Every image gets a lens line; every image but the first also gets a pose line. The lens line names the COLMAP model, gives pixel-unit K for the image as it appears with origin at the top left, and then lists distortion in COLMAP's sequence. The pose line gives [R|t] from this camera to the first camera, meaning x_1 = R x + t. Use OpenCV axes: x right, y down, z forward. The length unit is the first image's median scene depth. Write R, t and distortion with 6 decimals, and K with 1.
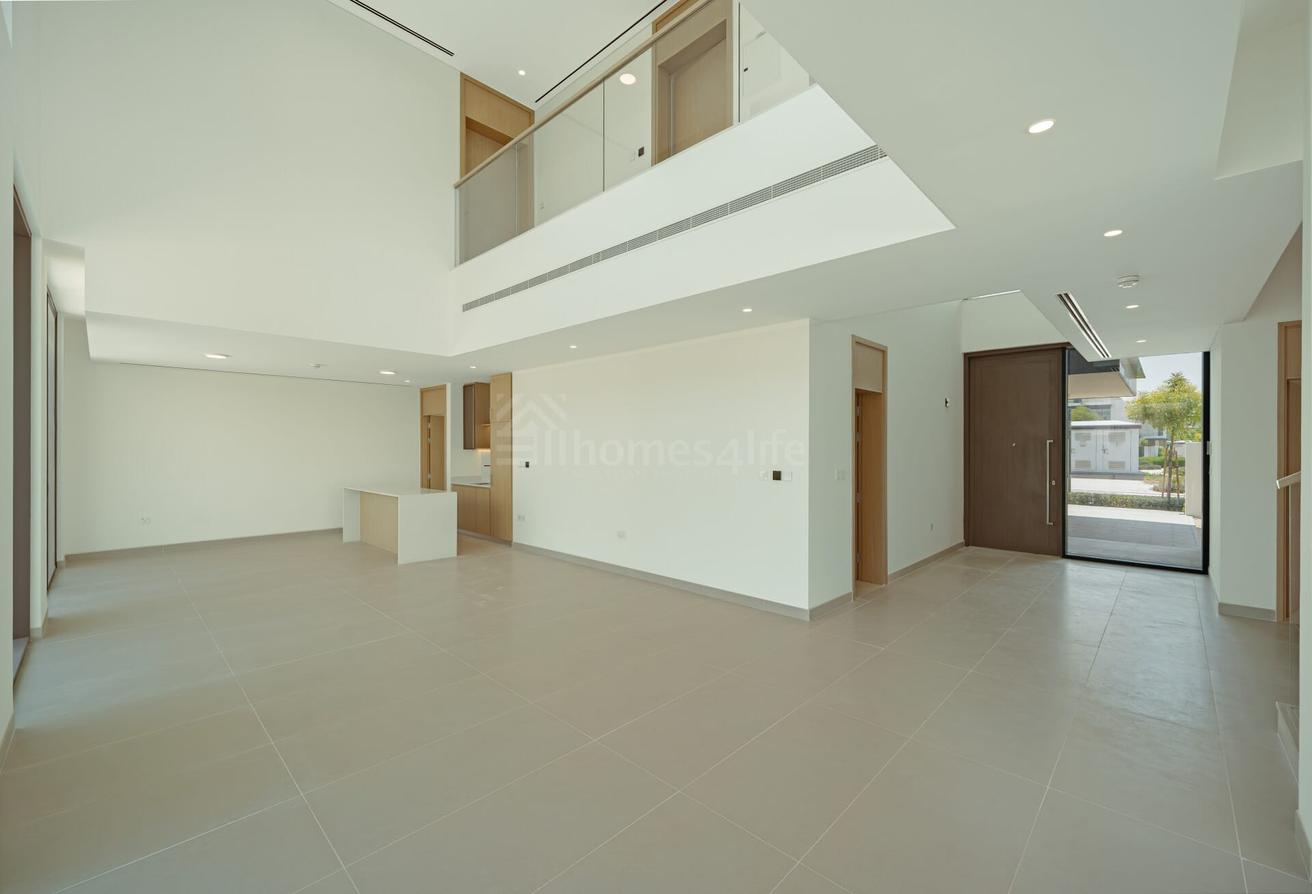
lens RADIAL K [[525.3, 0, 666.1], [0, 525.3, 448.0], [0, 0, 1]] dist [0.000689, 0.000235]
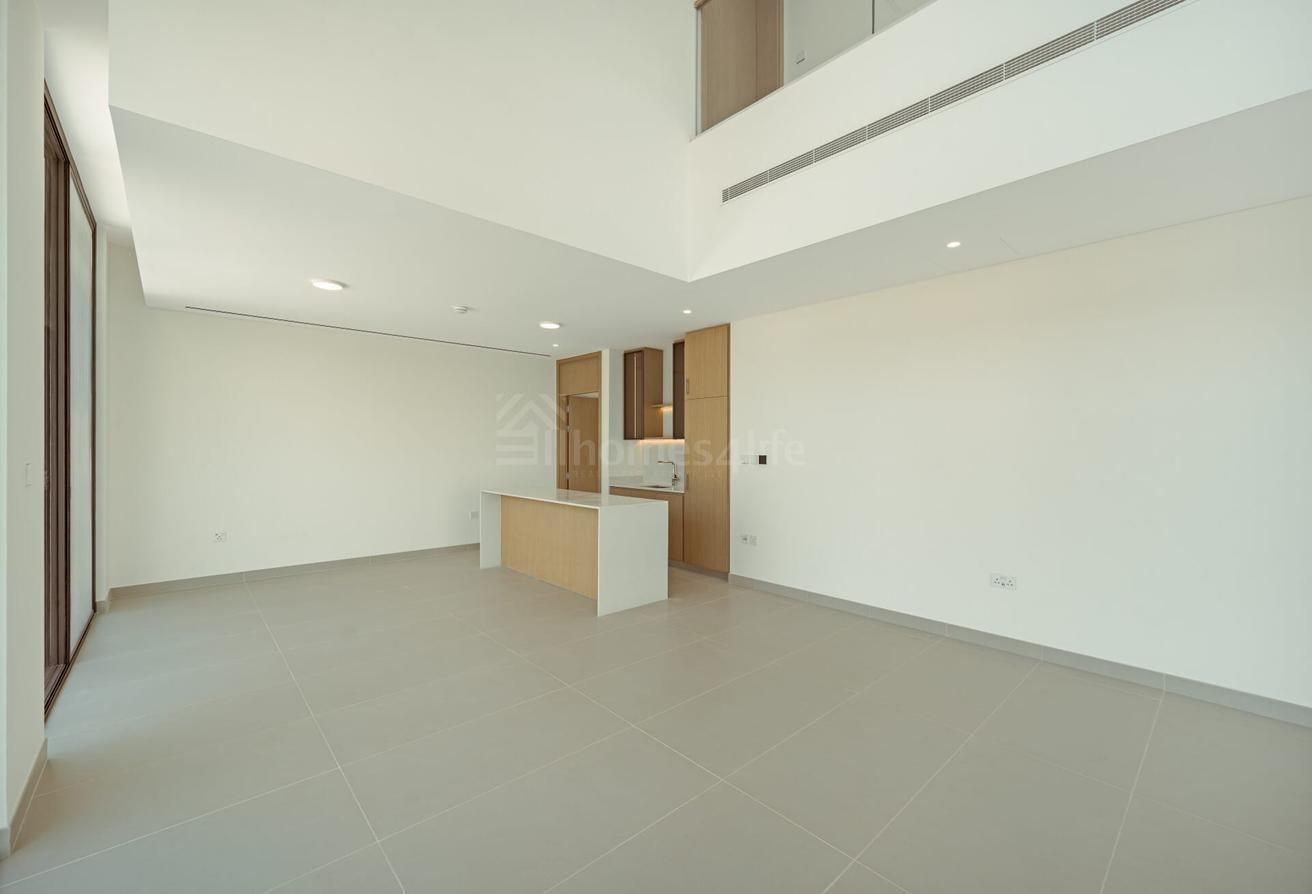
lens RADIAL K [[530.3, 0, 666.0], [0, 530.3, 454.3], [0, 0, 1]] dist [0.010066, -0.000158]
pose [[0.997566, 0.005426, -0.069516, -0.331008], [-0.004483, 0.999896, 0.013716, 0.015355], [0.069583, -0.013371, 0.997487, 0.315311]]
